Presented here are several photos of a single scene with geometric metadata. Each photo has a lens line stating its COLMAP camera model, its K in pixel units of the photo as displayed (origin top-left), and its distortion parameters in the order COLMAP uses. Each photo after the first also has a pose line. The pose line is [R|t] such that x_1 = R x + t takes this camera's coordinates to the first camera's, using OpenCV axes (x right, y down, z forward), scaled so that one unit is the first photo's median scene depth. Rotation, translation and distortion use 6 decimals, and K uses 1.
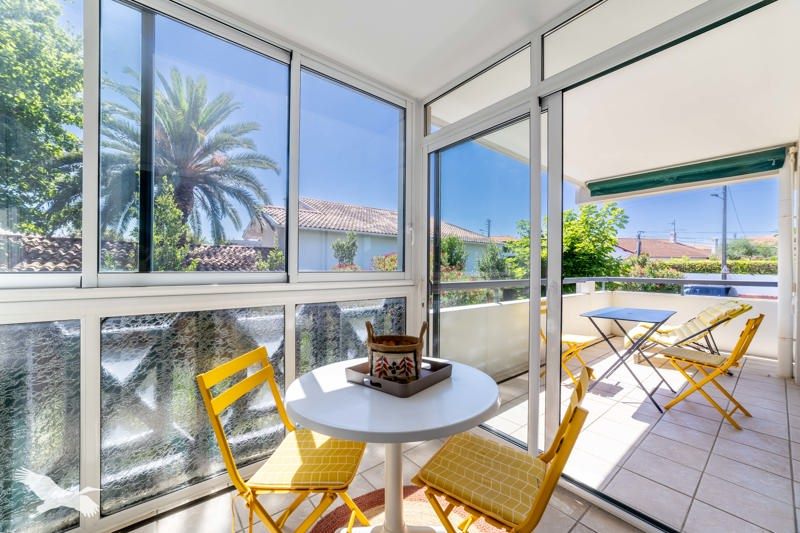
lens RADIAL K [[309.1, 0, 401.6], [0, 309.1, 269.3], [0, 0, 1]] dist [0.013986, 0.000201]
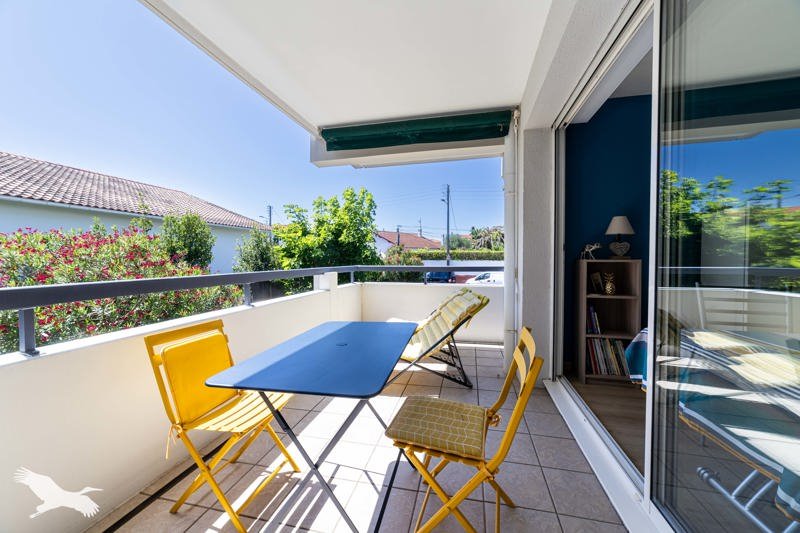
lens RADIAL K [[298.1, 0, 400.0], [0, 298.1, 266.5], [0, 0, 1]] dist [-0.000167, -0.000007]
pose [[0.796609, -0.025183, 0.603971, 0.161916], [0.010856, 0.999567, 0.027359, 0.004016], [-0.604398, -0.015238, 0.796537, 0.180925]]
